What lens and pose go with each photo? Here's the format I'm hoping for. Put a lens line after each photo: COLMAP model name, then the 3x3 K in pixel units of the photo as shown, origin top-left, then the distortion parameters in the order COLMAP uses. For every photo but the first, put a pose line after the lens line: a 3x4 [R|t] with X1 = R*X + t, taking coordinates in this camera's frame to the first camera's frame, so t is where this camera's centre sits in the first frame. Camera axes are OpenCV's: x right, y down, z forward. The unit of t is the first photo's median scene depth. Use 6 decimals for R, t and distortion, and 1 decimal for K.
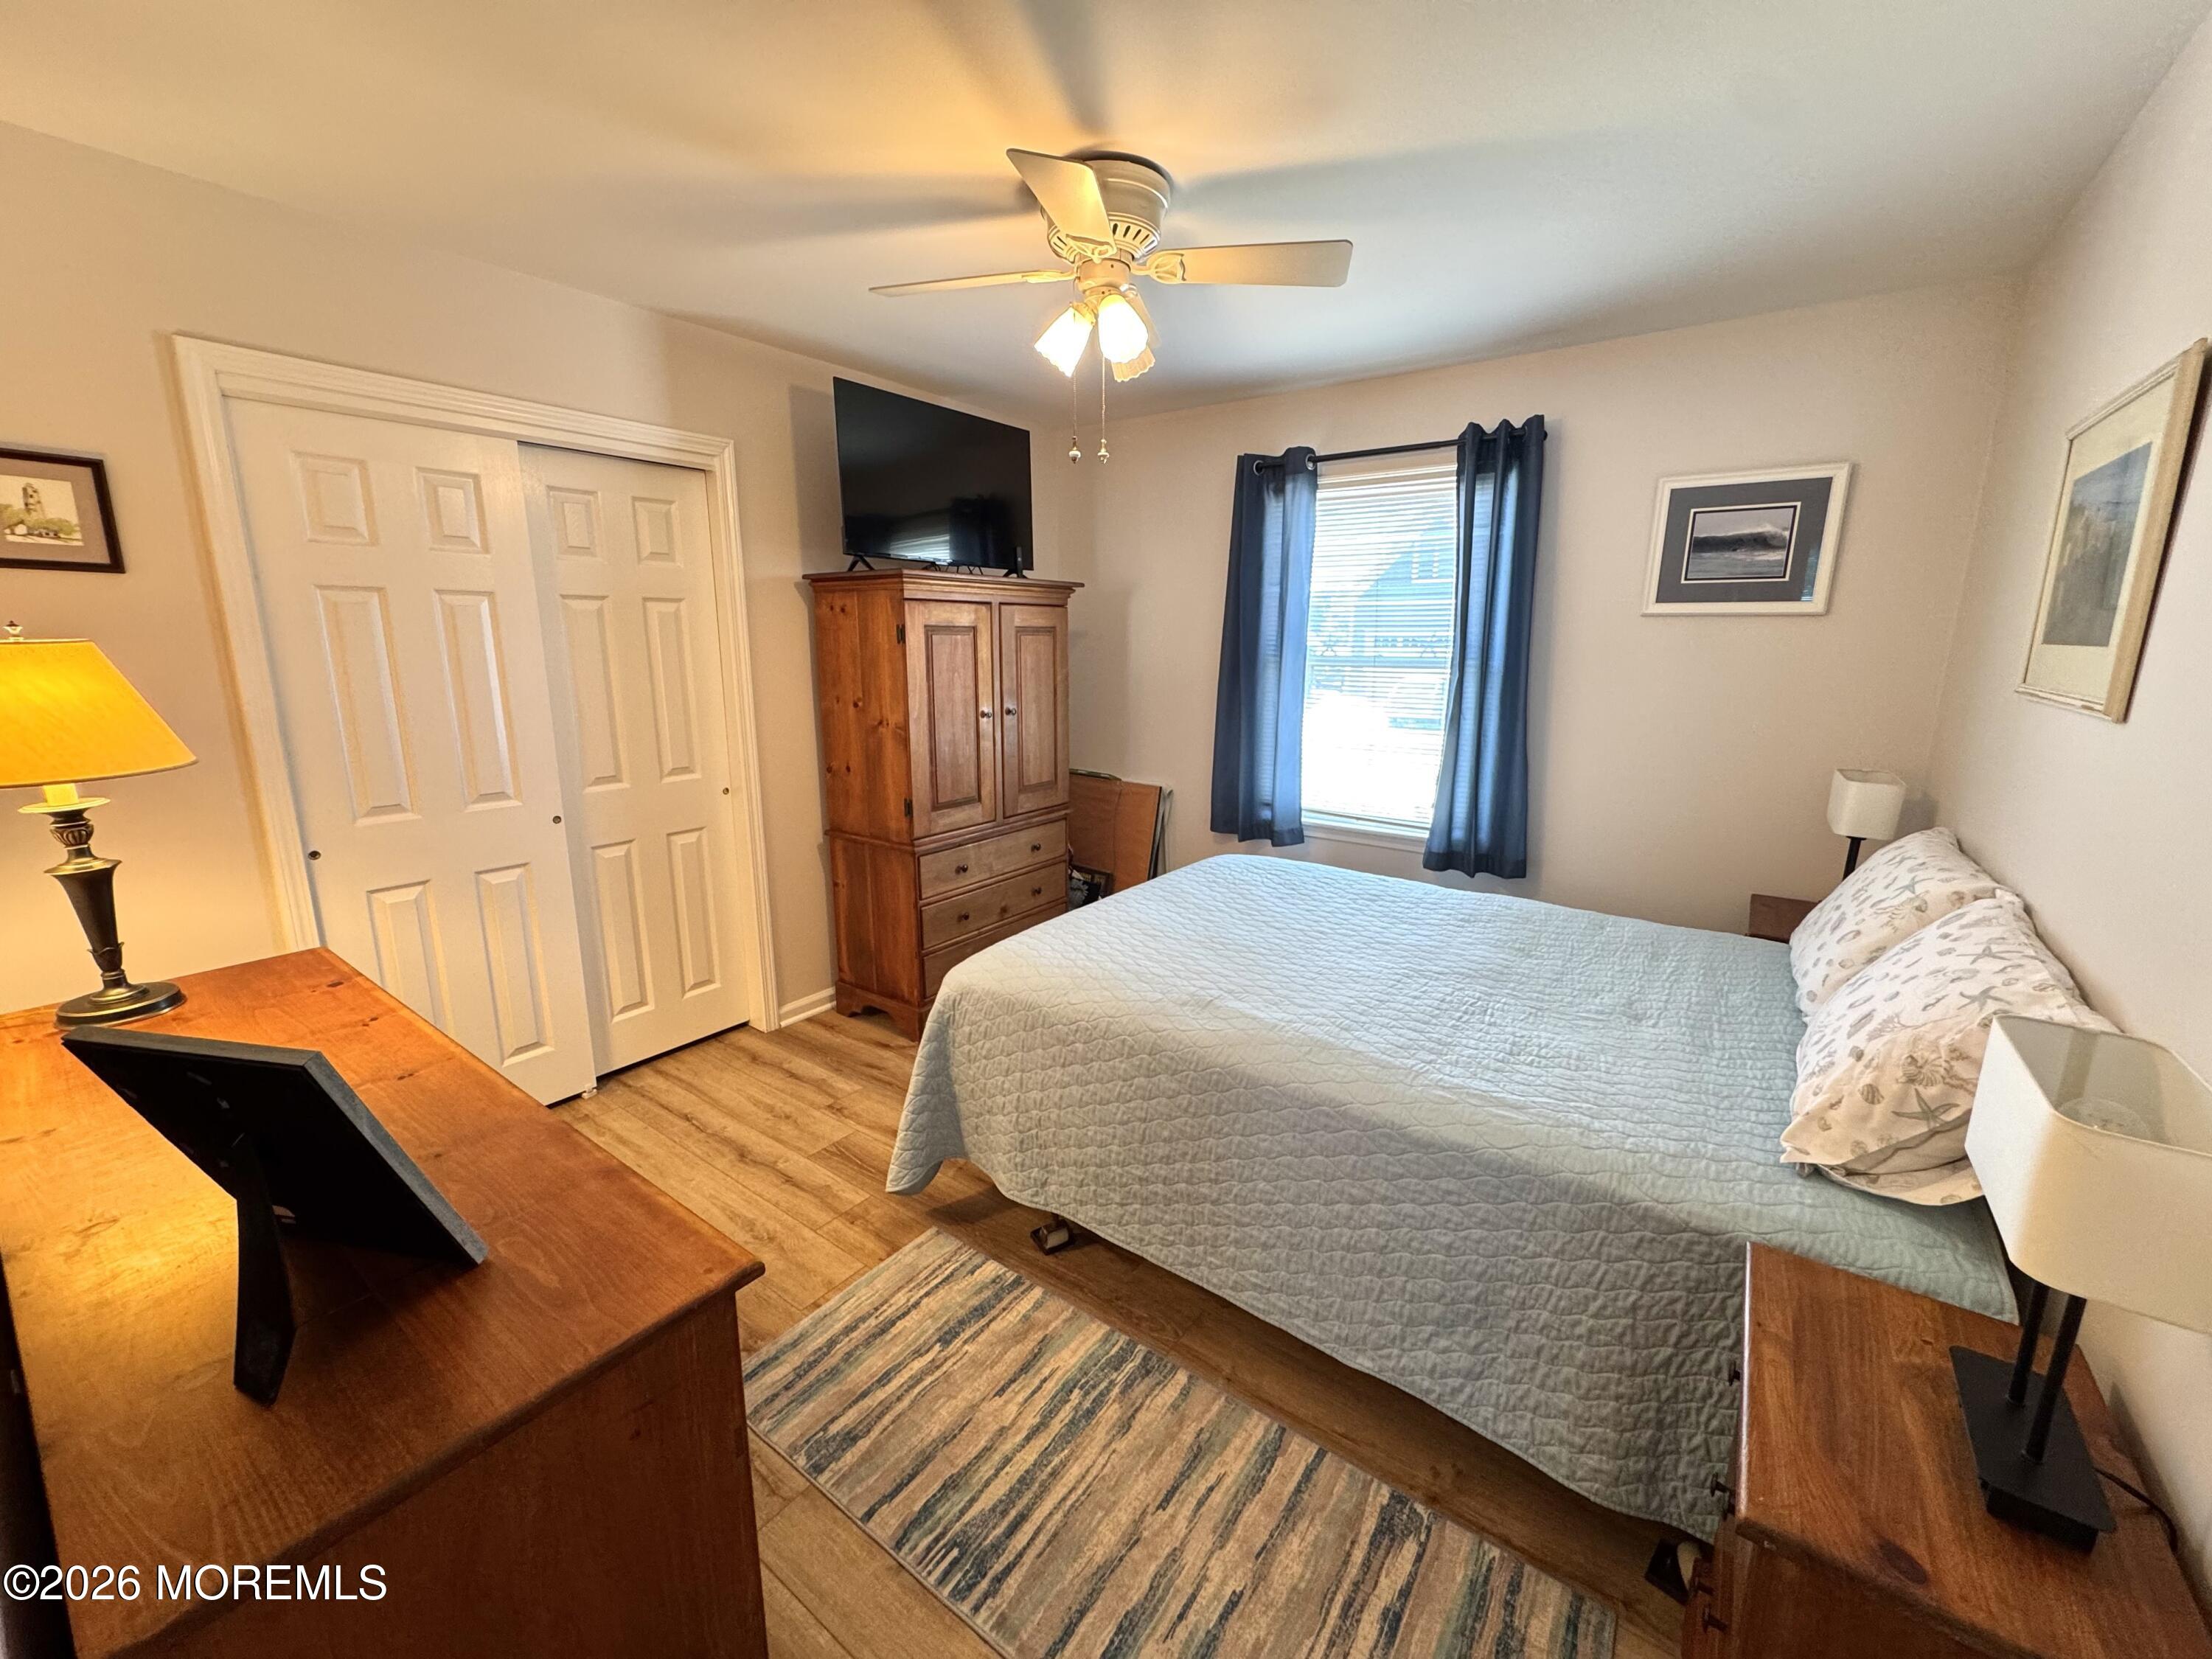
lens RADIAL K [[881.5, 0, 1107.4], [0, 881.5, 823.9], [0, 0, 1]] dist [-0.000695, -0.000146]
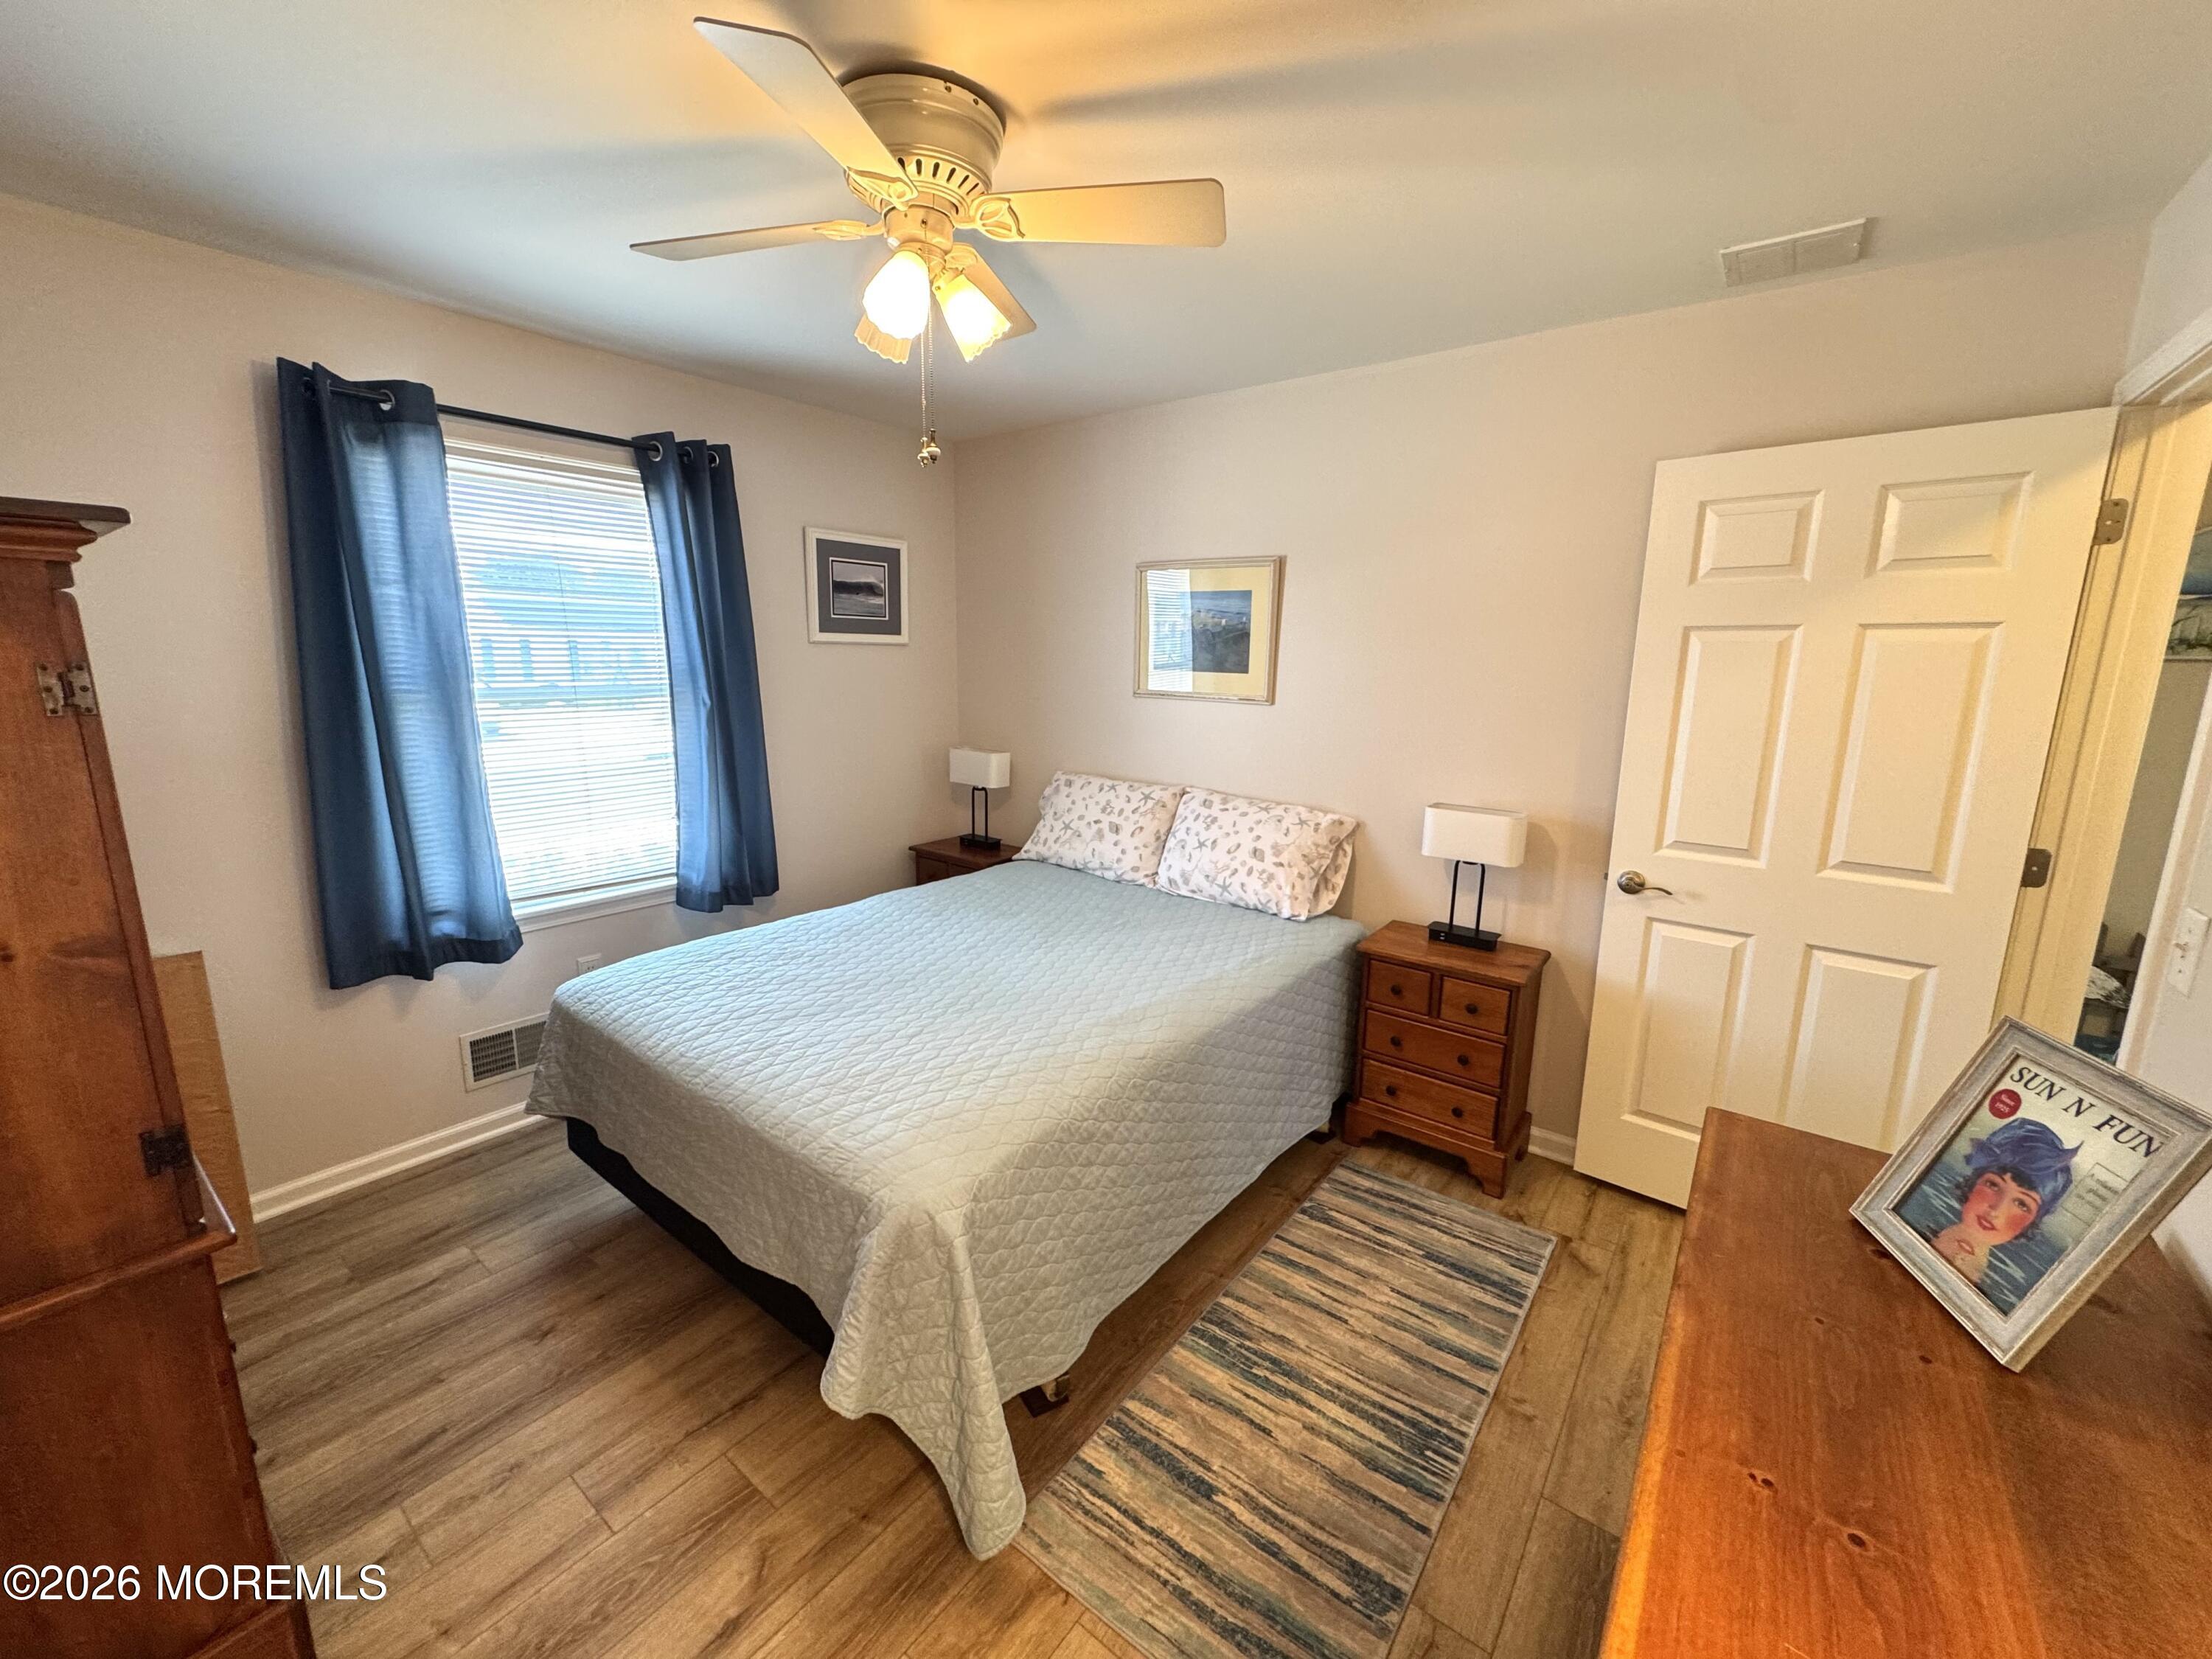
lens RADIAL K [[881.5, 0, 1108.1], [0, 881.5, 823.3], [0, 0, 1]] dist [-0.000695, -0.000146]
pose [[0.019880, -0.198846, 0.979829, -0.994232], [0.192291, 0.962487, 0.191425, -0.261759], [-0.981137, 0.184607, 0.057370, 1.006740]]
